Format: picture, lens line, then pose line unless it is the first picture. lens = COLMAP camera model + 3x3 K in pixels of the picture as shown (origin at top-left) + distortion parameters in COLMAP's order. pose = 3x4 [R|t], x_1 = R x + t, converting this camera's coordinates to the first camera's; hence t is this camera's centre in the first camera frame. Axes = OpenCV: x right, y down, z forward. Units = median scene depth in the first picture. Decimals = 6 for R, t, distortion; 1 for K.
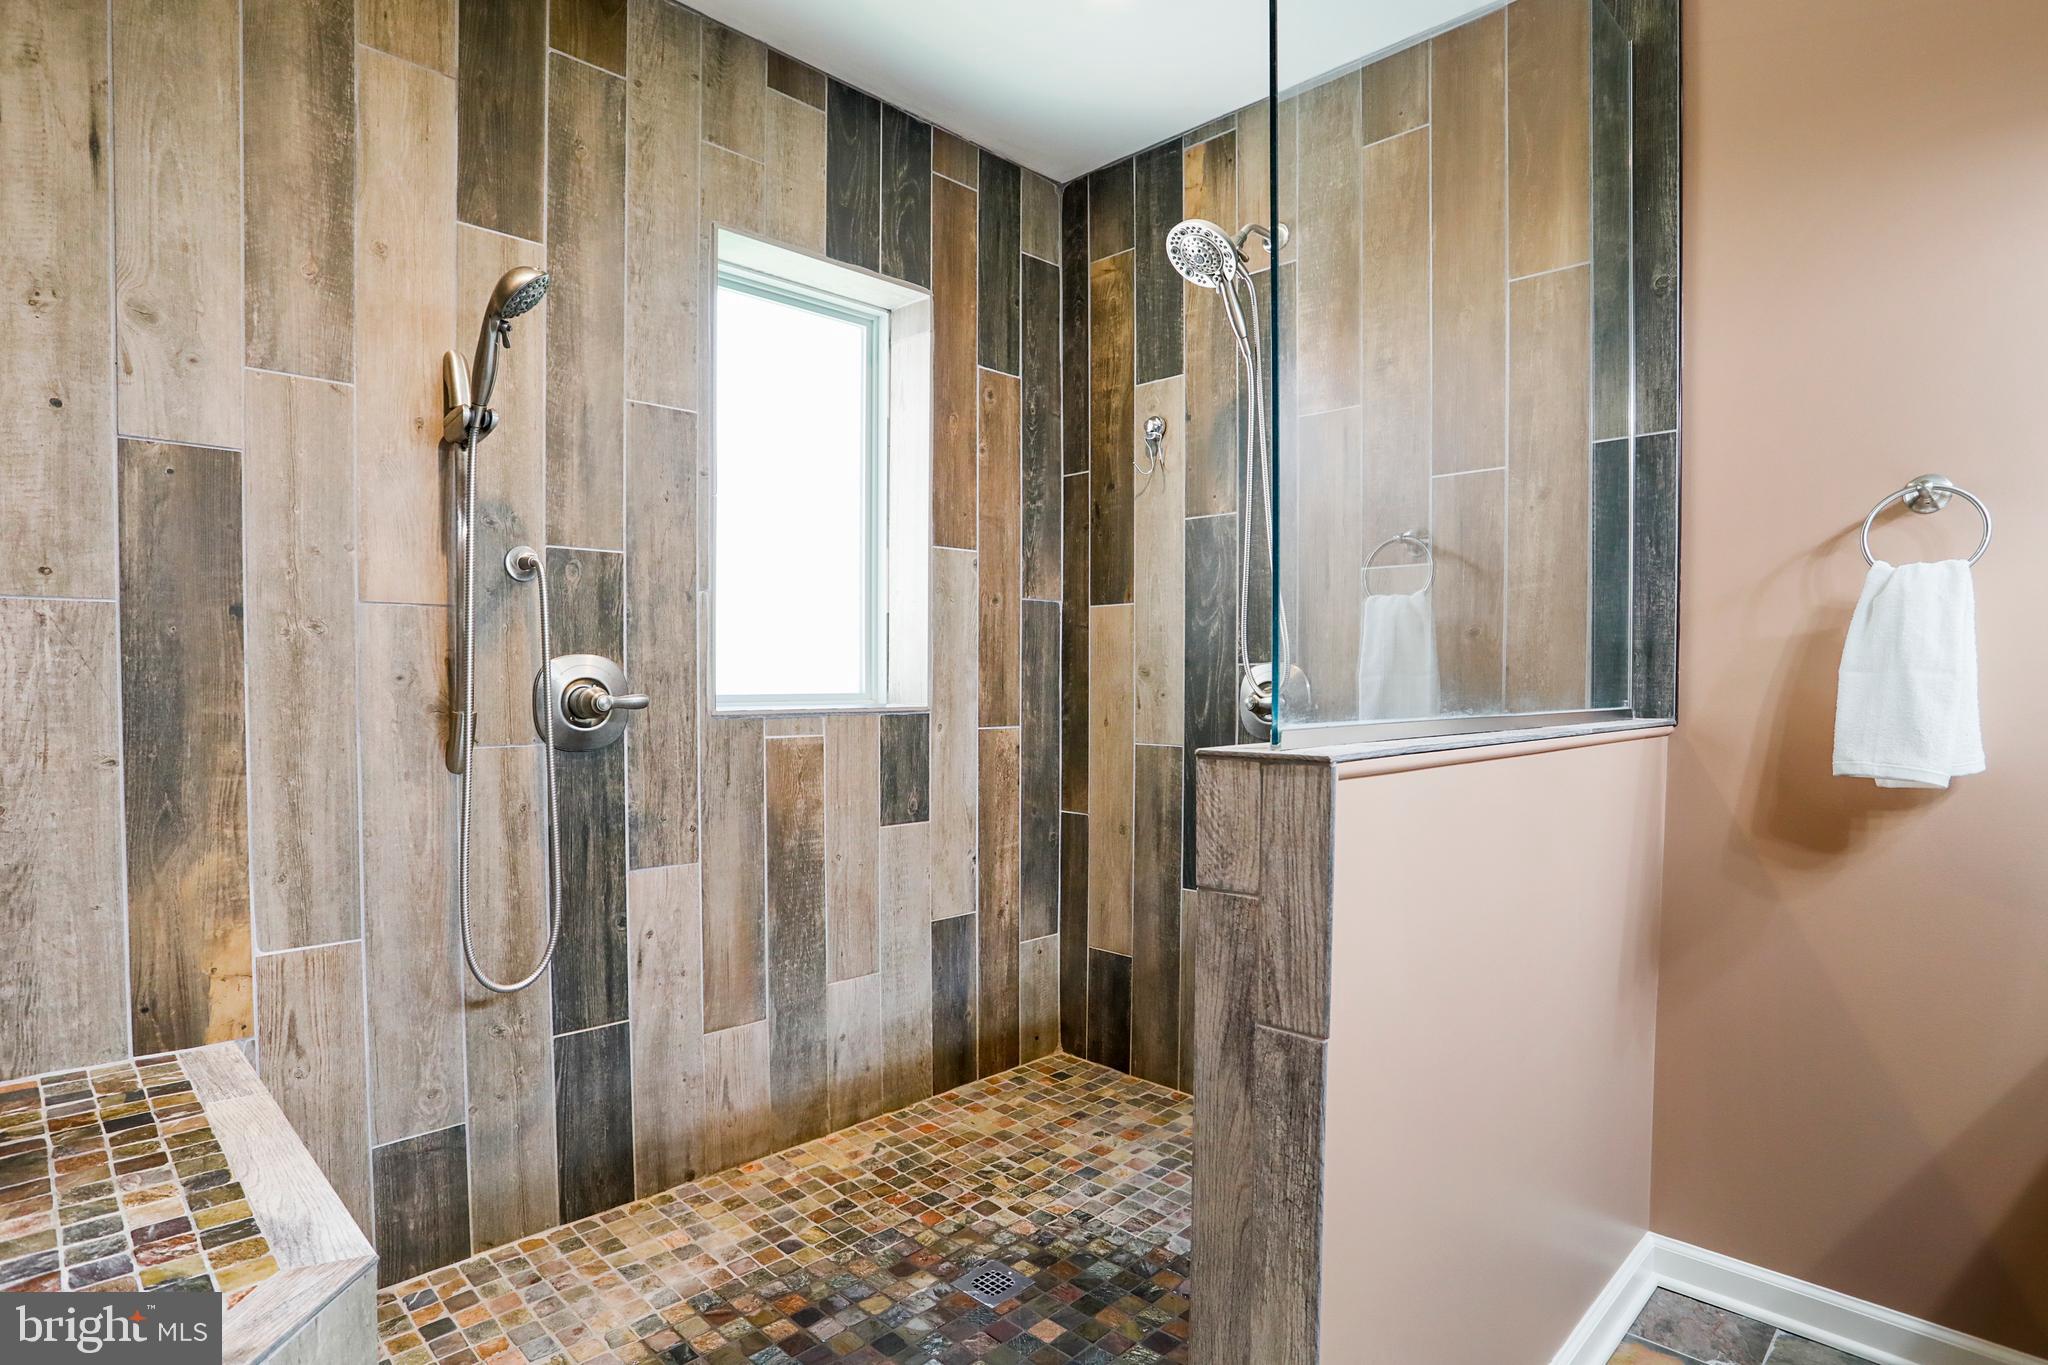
lens RADIAL K [[1050.8, 0, 1011.0], [0, 1050.8, 671.0], [0, 0, 1]] dist [-0.069271, 0.032483]
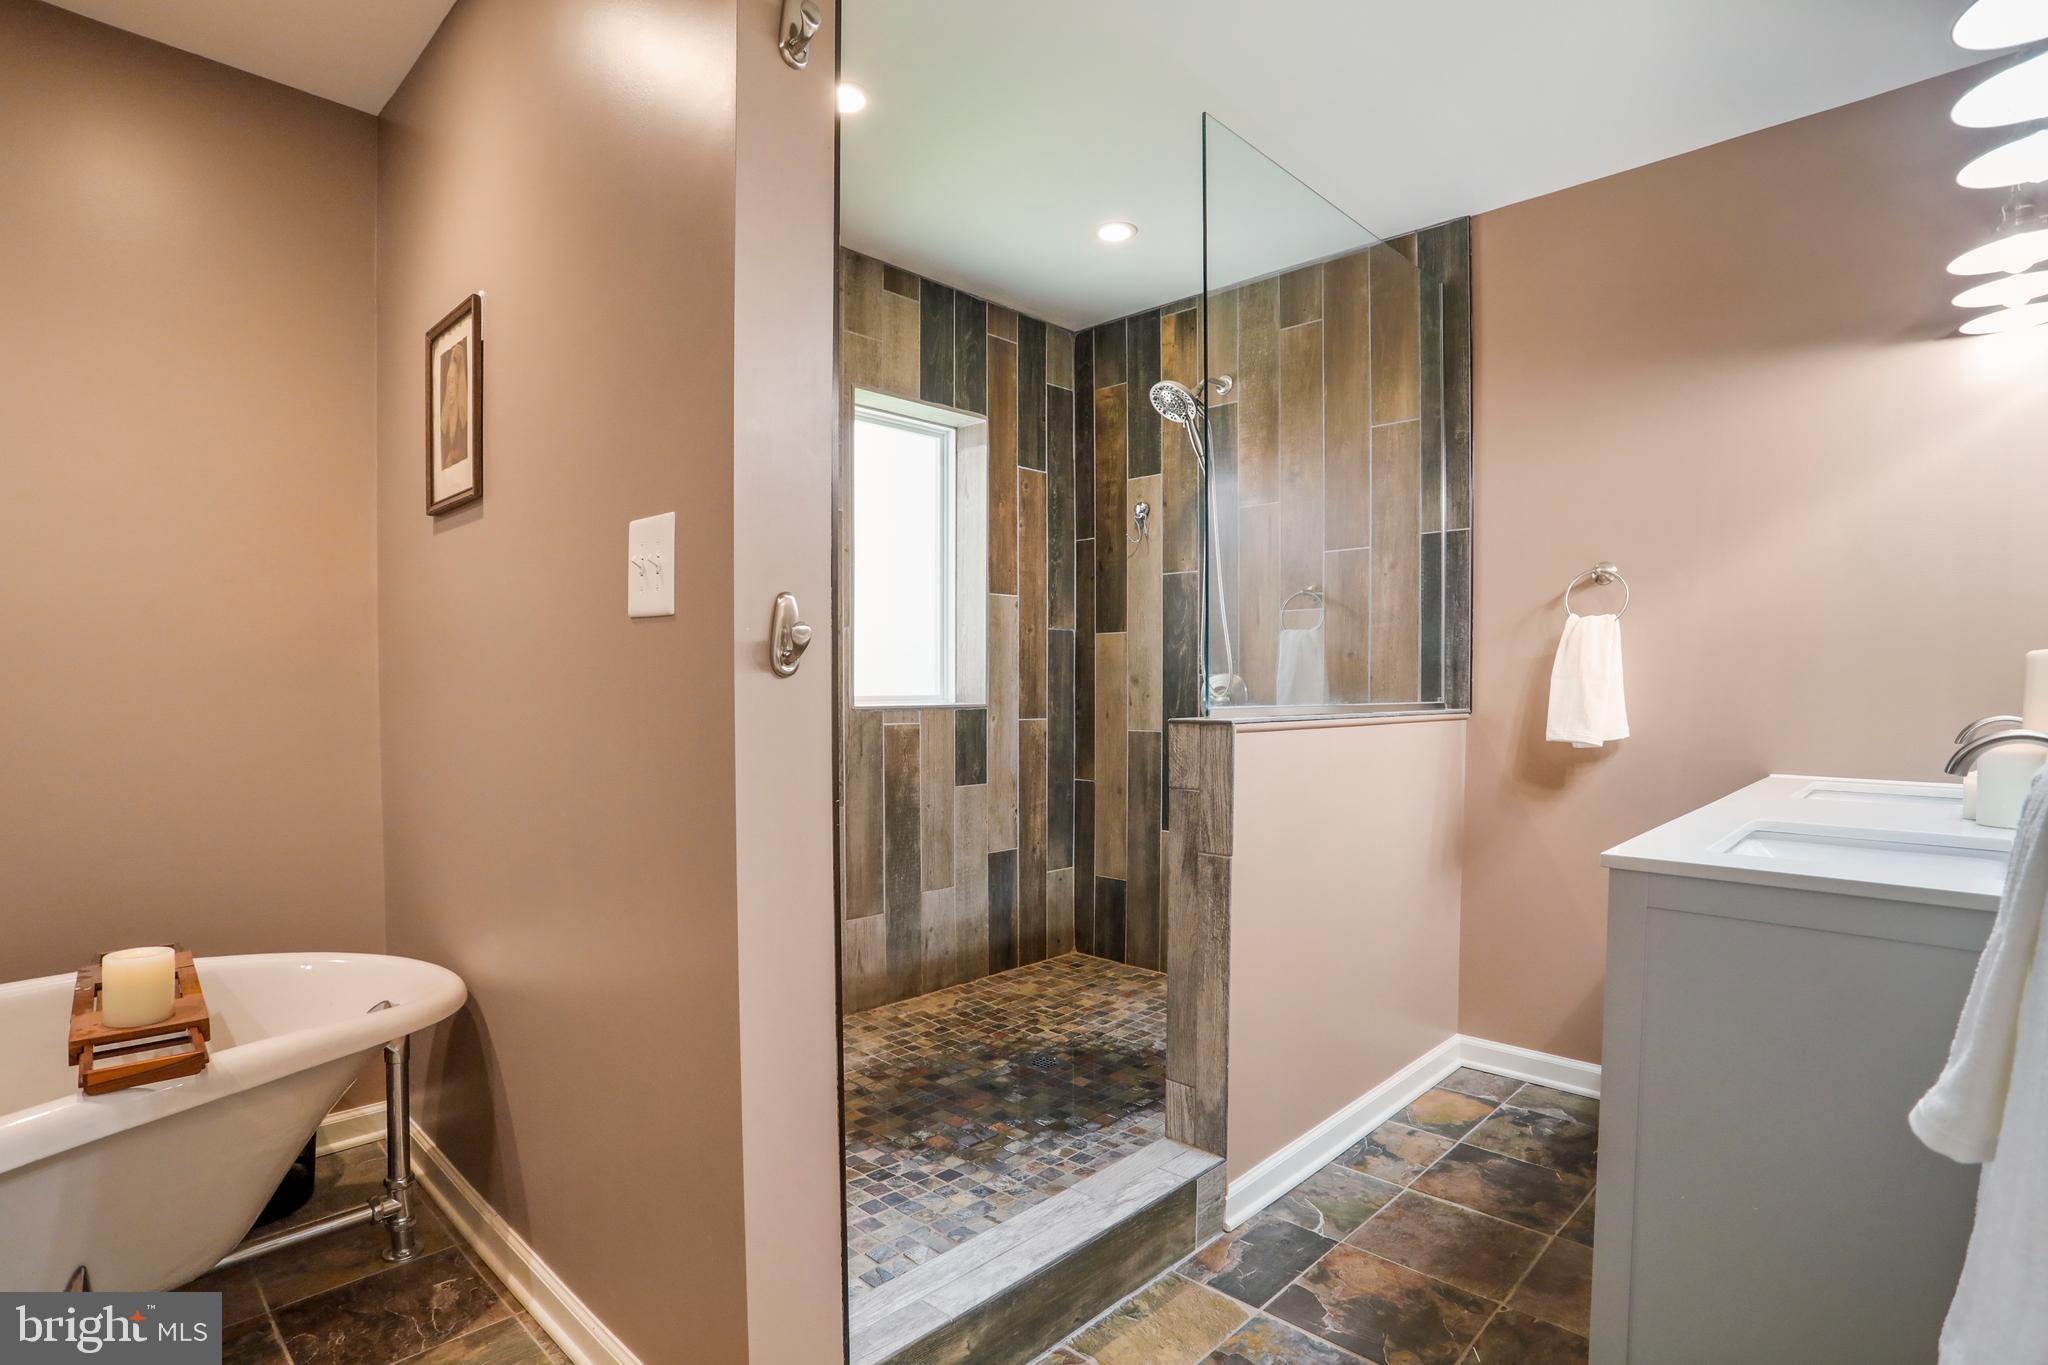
lens RADIAL K [[1018.1, 0, 1009.3], [0, 1018.1, 660.3], [0, 0, 1]] dist [-0.091076, 0.046980]
pose [[0.999890, -0.000701, 0.014845, -0.074939], [0.000965, 0.999842, -0.017774, -0.001938], [-0.014830, 0.017786, 0.999732, -0.448339]]
